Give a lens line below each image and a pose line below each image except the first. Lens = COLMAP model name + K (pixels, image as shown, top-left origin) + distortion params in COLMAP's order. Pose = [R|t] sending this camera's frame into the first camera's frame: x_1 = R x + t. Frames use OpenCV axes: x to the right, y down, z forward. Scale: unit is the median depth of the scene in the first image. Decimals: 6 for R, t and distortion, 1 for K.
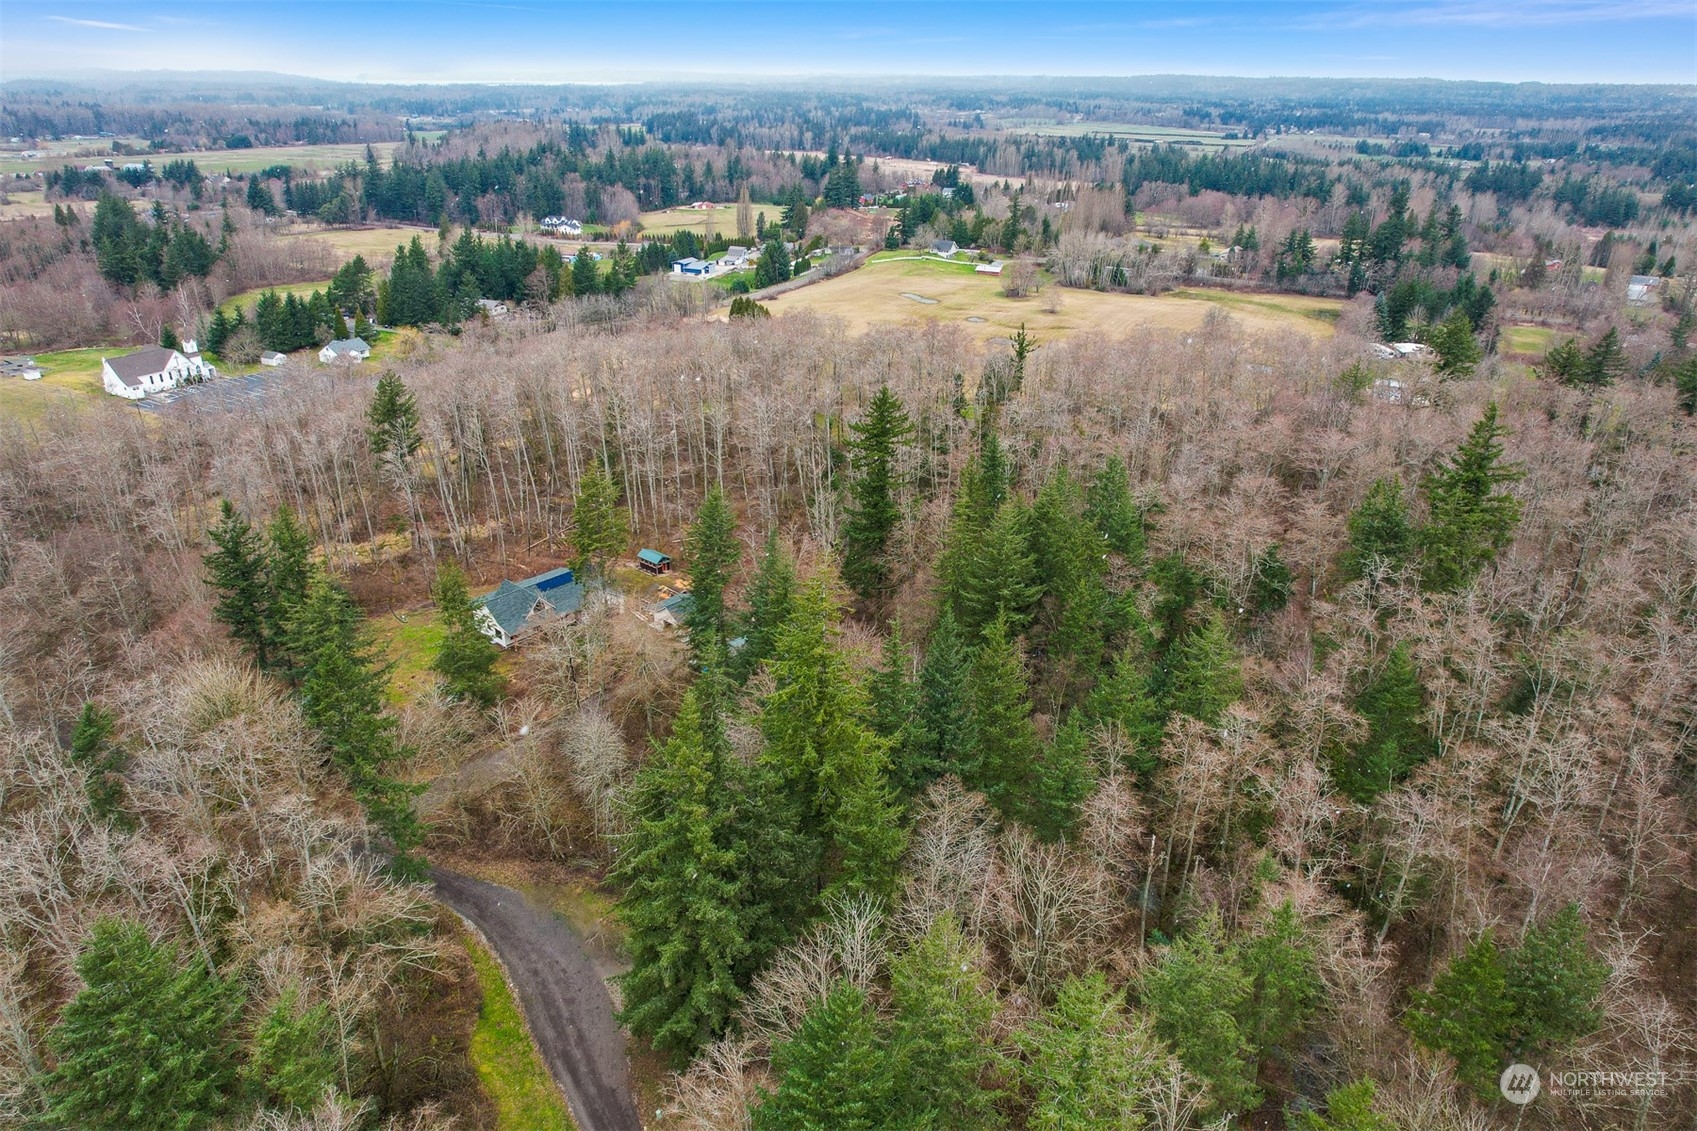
lens RADIAL K [[1086.2, 0, 844.4], [0, 1086.2, 571.1], [0, 0, 1]] dist [-0.086422, 0.080192]
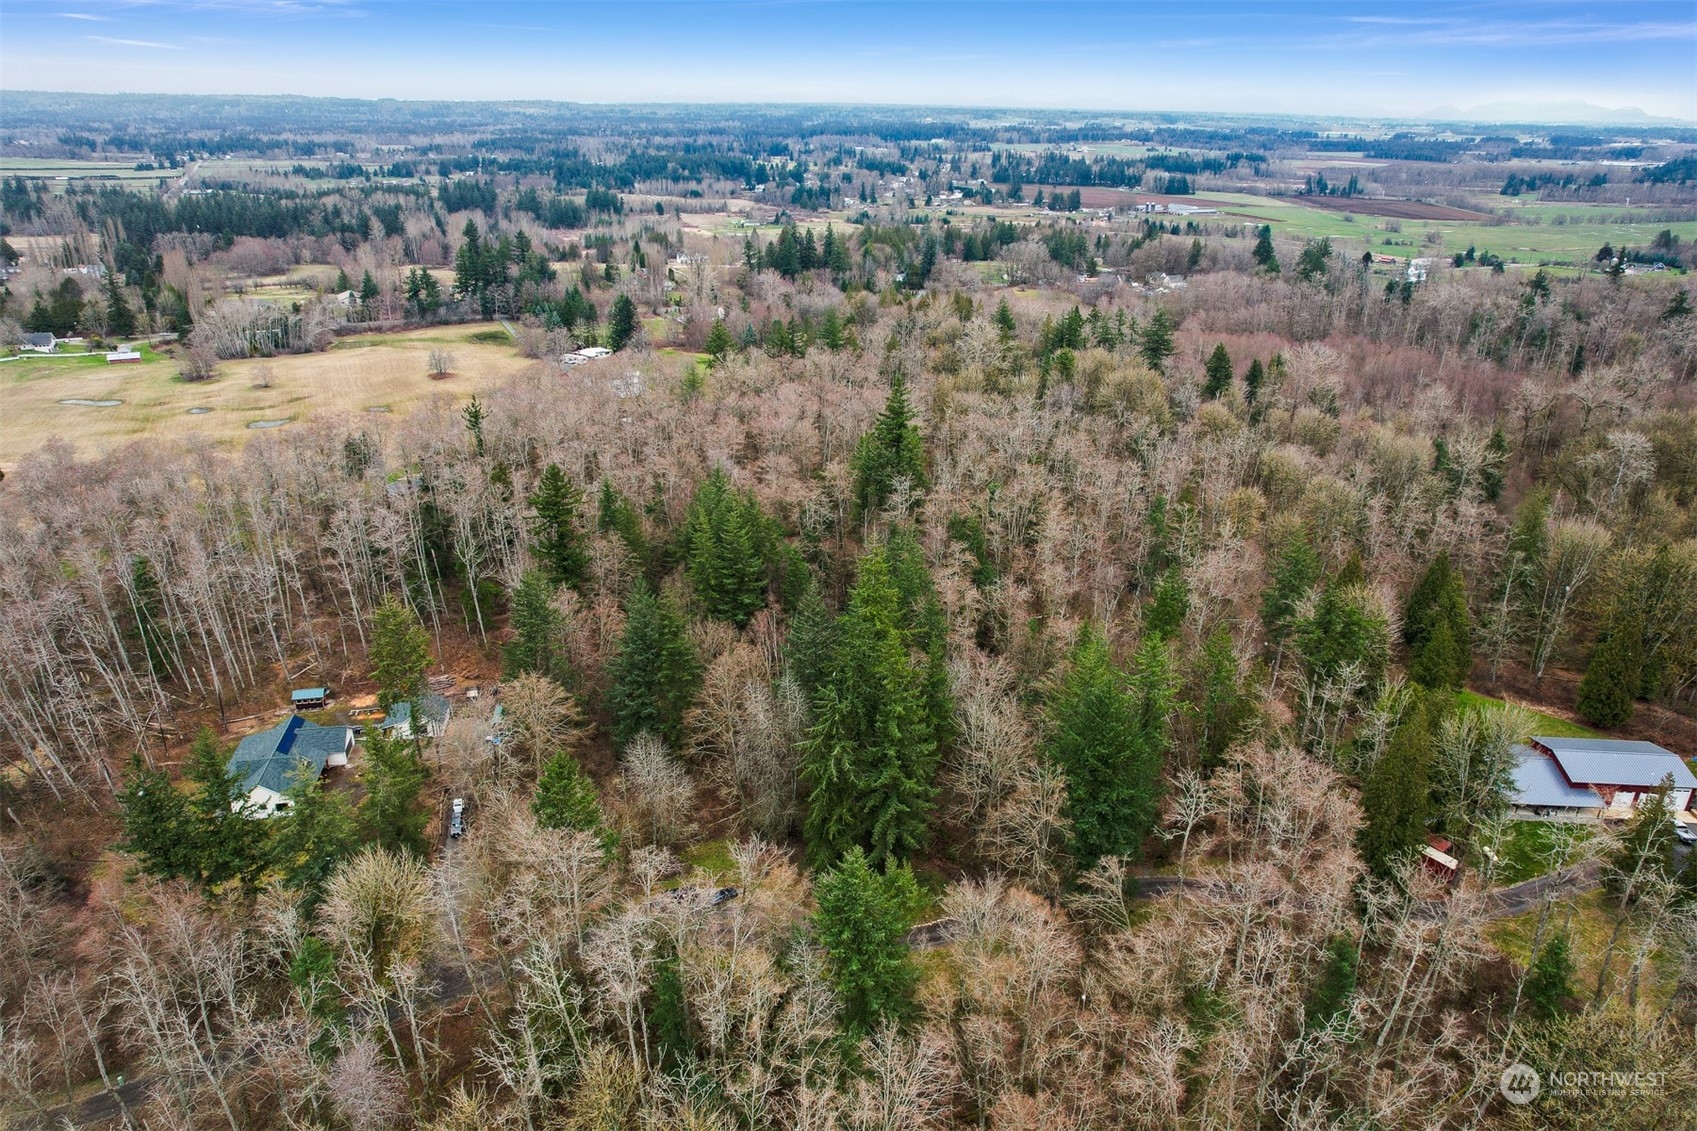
lens RADIAL K [[1083.7, 0, 845.7], [0, 1083.7, 570.3], [0, 0, 1]] dist [-0.081134, 0.075353]
pose [[0.610052, -0.322060, 0.723957, -0.198092], [0.330317, 0.933861, 0.137092, -0.032513], [-0.720227, 0.155502, 0.676086, -0.016131]]
